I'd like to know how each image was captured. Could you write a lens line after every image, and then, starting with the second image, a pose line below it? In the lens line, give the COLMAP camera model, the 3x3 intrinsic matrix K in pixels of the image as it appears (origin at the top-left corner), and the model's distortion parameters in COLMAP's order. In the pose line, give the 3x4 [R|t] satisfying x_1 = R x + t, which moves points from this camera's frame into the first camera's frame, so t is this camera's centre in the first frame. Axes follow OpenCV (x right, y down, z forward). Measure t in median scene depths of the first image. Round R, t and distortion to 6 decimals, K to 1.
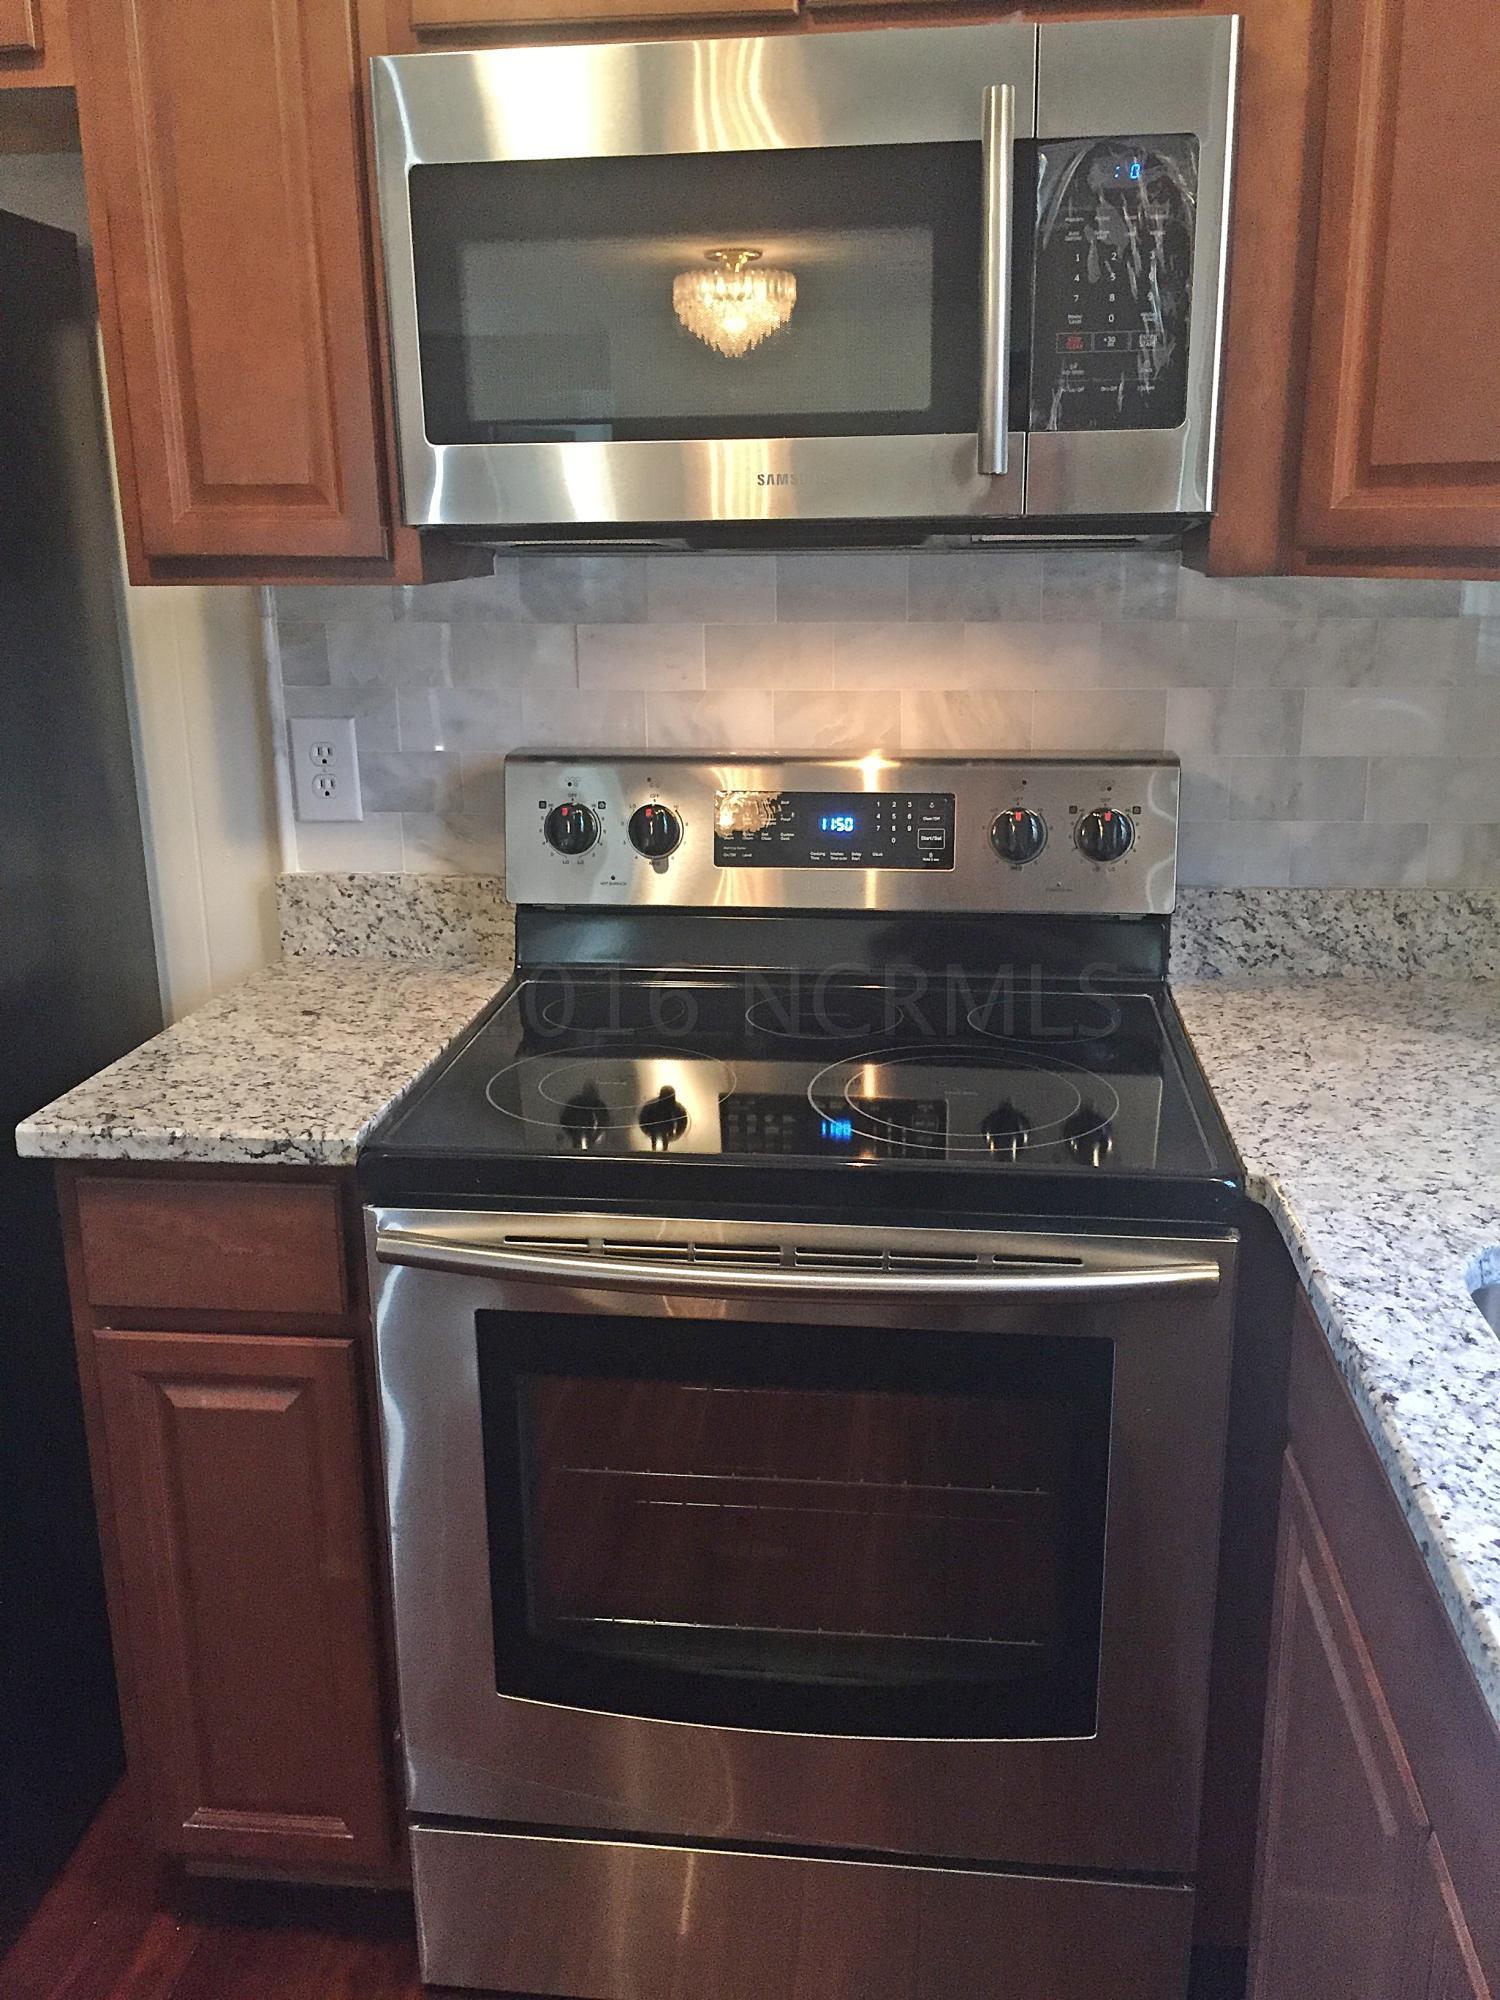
lens RADIAL K [[1716.2, 0, 750.0], [0, 1716.2, 1000.0], [0, 0, 1]] dist [0.064726, -0.085709]
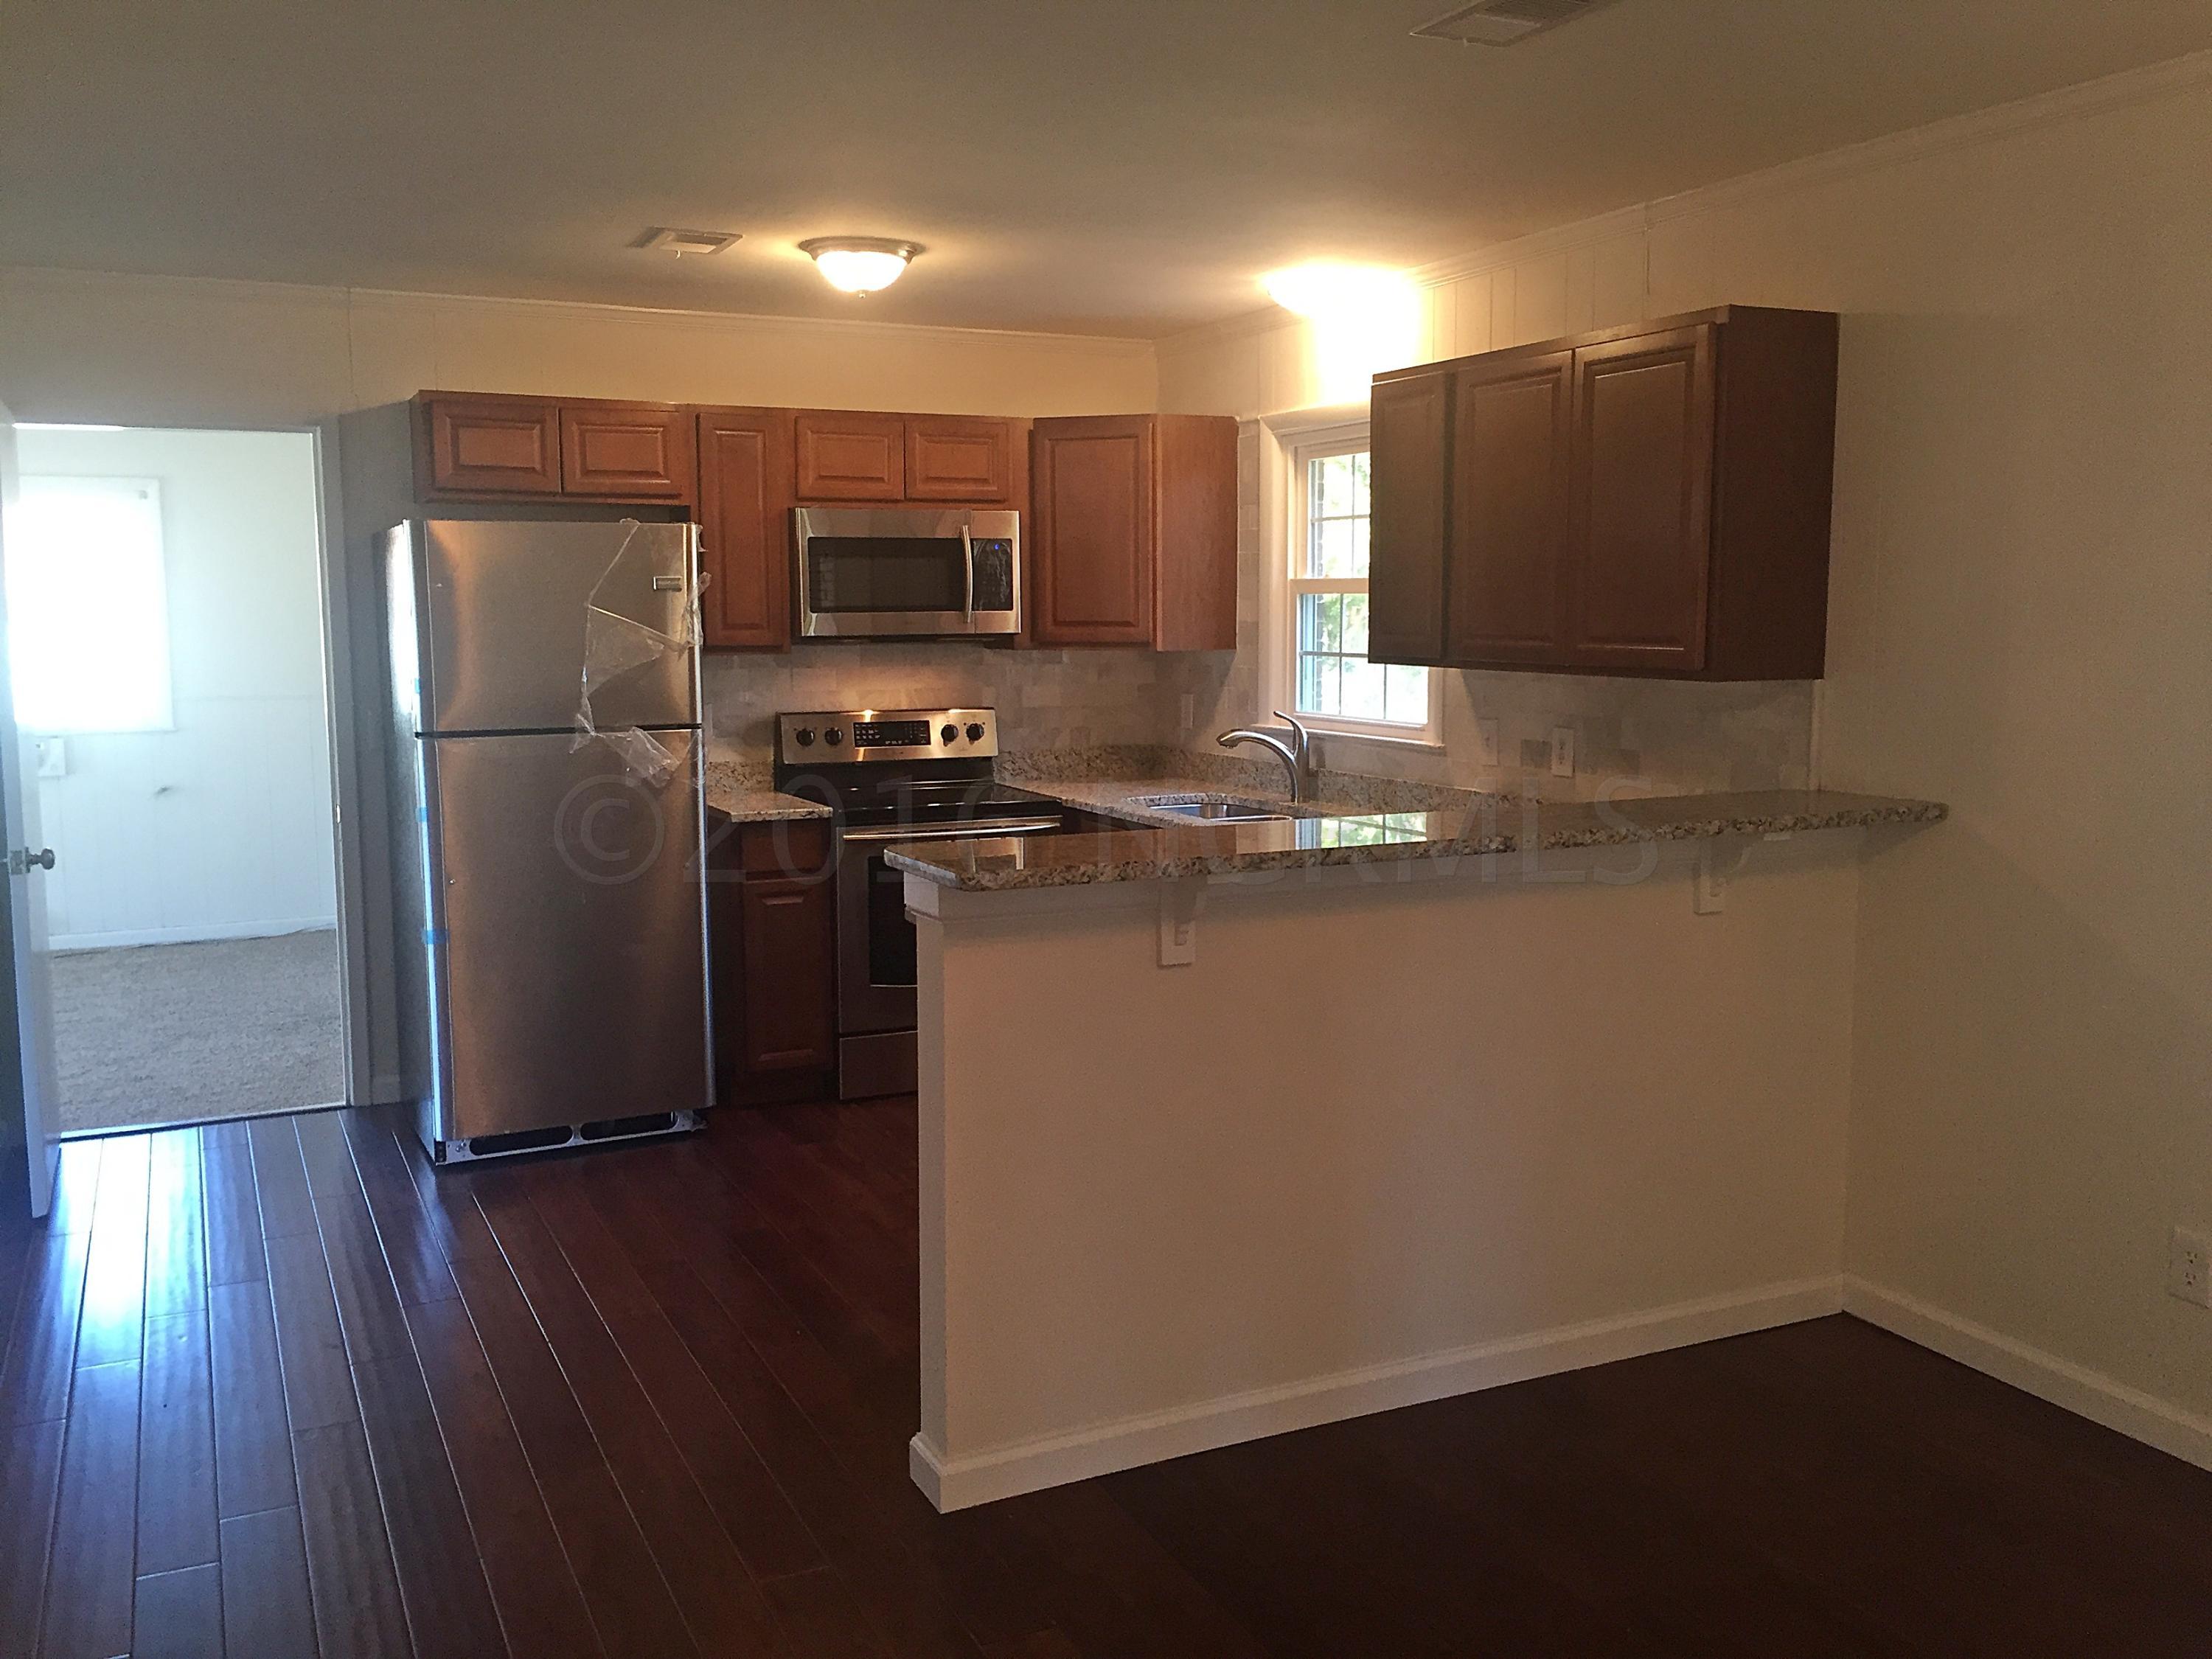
lens RADIAL K [[1898.1, 0, 1106.0], [0, 1898.1, 829.5], [0, 0, 1]] dist [0.064726, -0.085709]
pose [[0.842737, -0.055400, 0.535468, -1.684860], [0.140696, 0.982784, -0.119752, 0.609815], [-0.519615, 0.176257, 0.836023, -2.290243]]
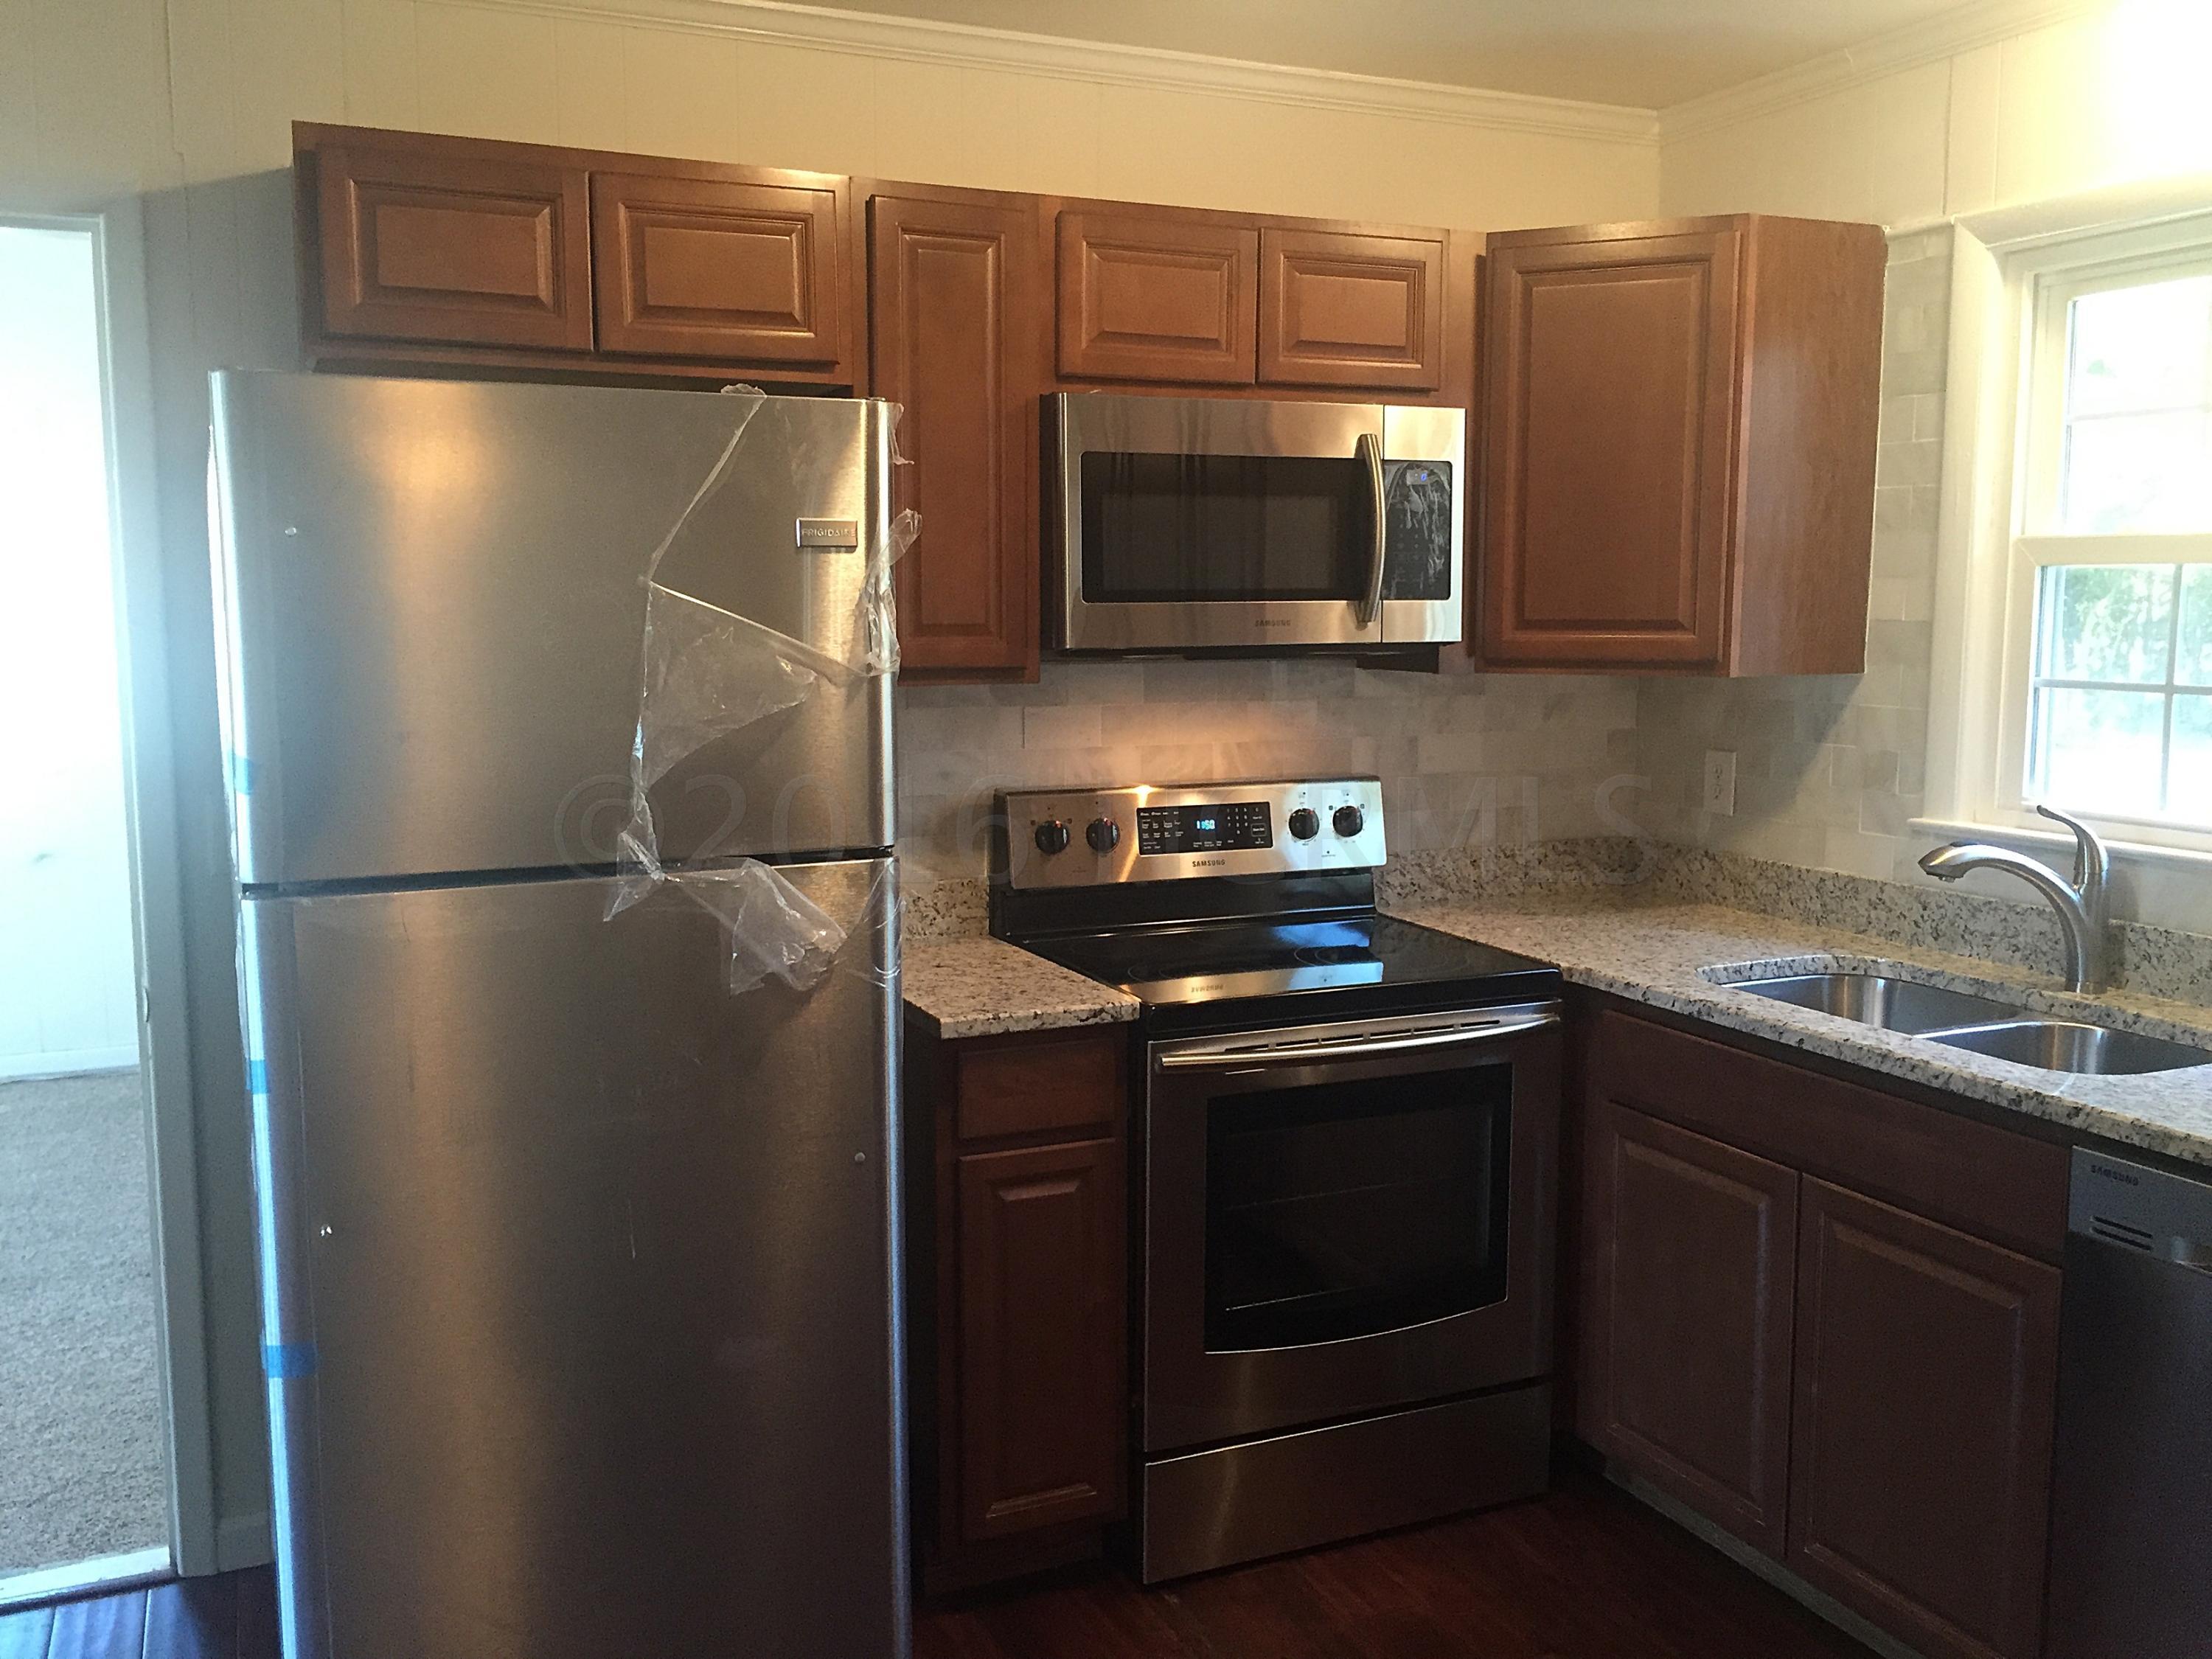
lens RADIAL K [[1898.1, 0, 1106.0], [0, 1898.1, 829.5], [0, 0, 1]] dist [0.064726, -0.085709]
pose [[0.858153, -0.051013, 0.510854, -1.117530], [0.130877, 0.983913, -0.121601, 0.126643], [-0.496433, 0.171211, 0.851024, -0.554575]]
